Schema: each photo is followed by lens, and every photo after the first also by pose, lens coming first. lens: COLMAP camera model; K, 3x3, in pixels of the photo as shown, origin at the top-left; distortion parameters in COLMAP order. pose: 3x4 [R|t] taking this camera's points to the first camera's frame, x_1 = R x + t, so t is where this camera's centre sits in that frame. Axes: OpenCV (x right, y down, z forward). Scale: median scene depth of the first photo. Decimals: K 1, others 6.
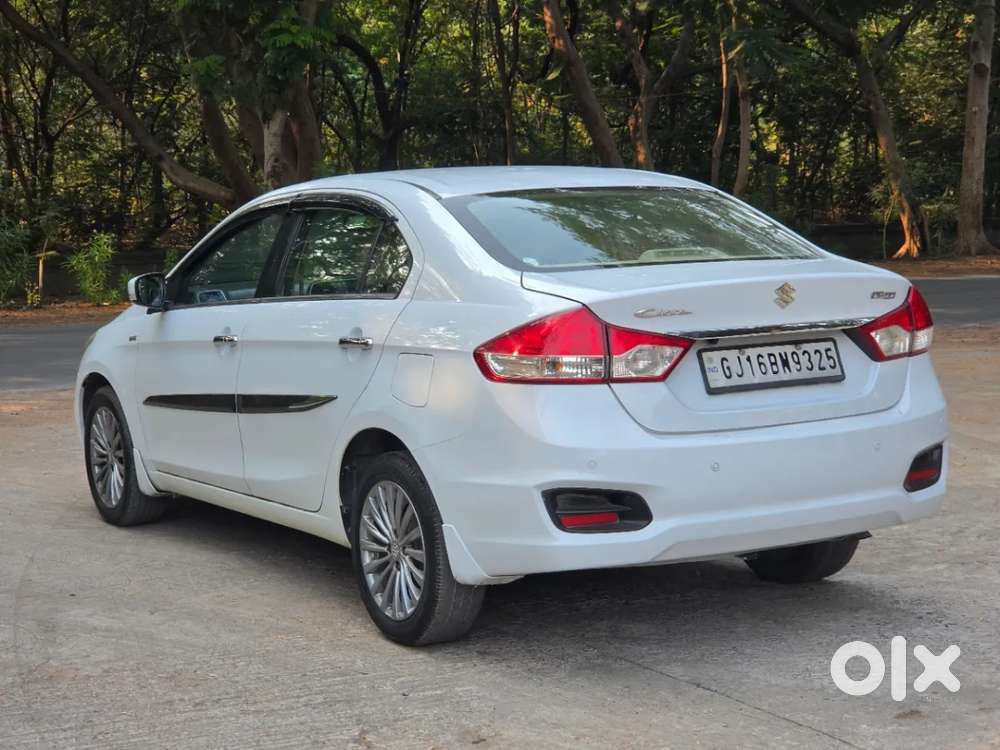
lens RADIAL K [[1880.7, 0, 500.0], [0, 1880.7, 375.0], [0, 0, 1]] dist [-0.000177, 0.467379]
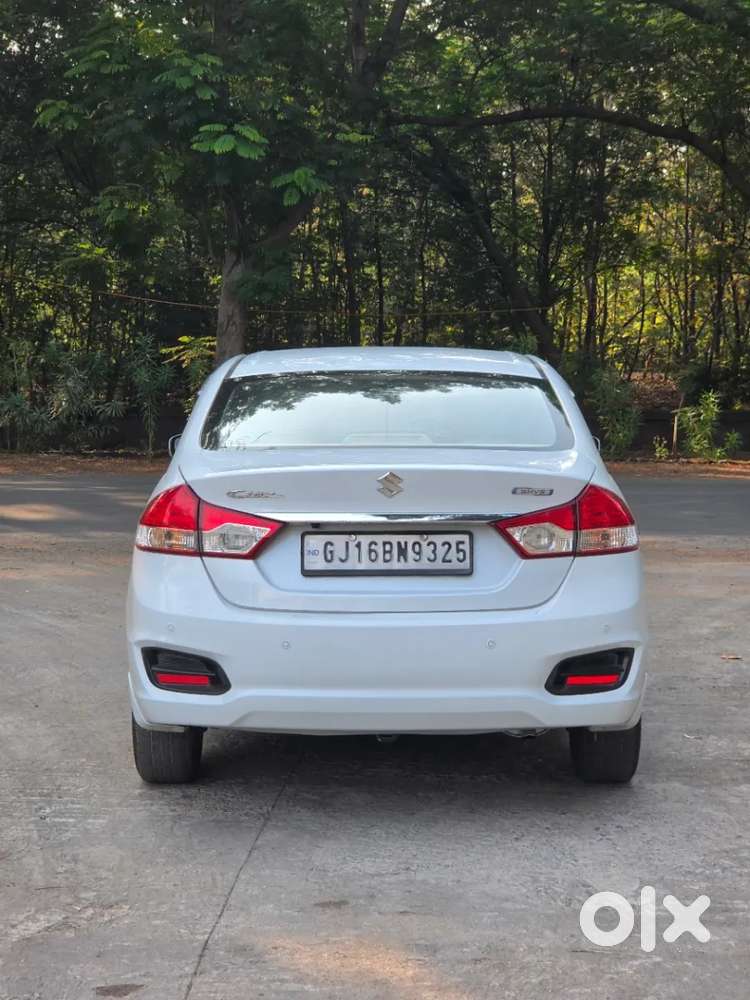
lens RADIAL K [[1904.6, 0, 371.1], [0, 1904.6, 478.8], [0, 0, 1]] dist [-0.370792, 4.045360]
pose [[0.856069, 0.058795, -0.513506, 0.643881], [-0.071837, 0.997401, -0.005559, -0.037830], [0.511845, 0.041648, 0.858068, 0.112831]]
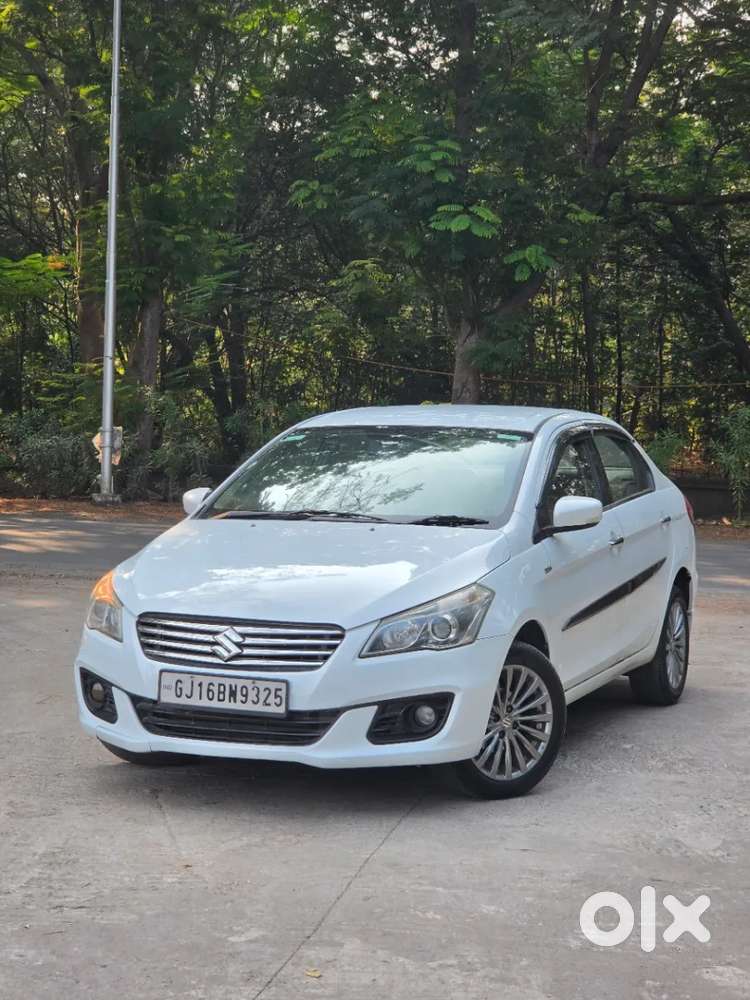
lens RADIAL K [[1880.7, 0, 370.3], [0, 1880.7, 476.5], [0, 0, 1]] dist [-0.000177, 0.467379]
pose [[0.778887, 0.063945, -0.623896, 0.818989], [-0.106051, 0.993892, -0.030530, -0.020020], [0.618133, 0.089945, 0.780910, -0.050403]]
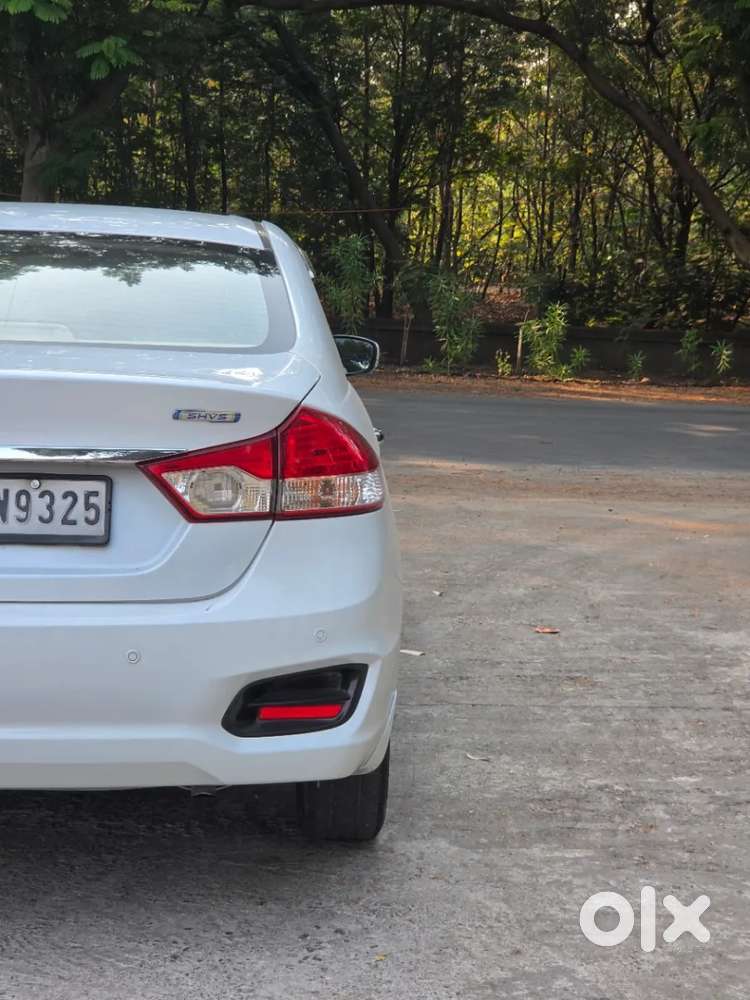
lens RADIAL K [[1904.6, 0, 371.1], [0, 1904.6, 478.8], [0, 0, 1]] dist [-0.370792, 4.045360]
pose [[0.889785, 0.104628, -0.444225, 0.535387], [-0.099590, 0.994422, 0.034736, -0.049413], [0.445381, 0.013332, 0.895242, 0.471815]]
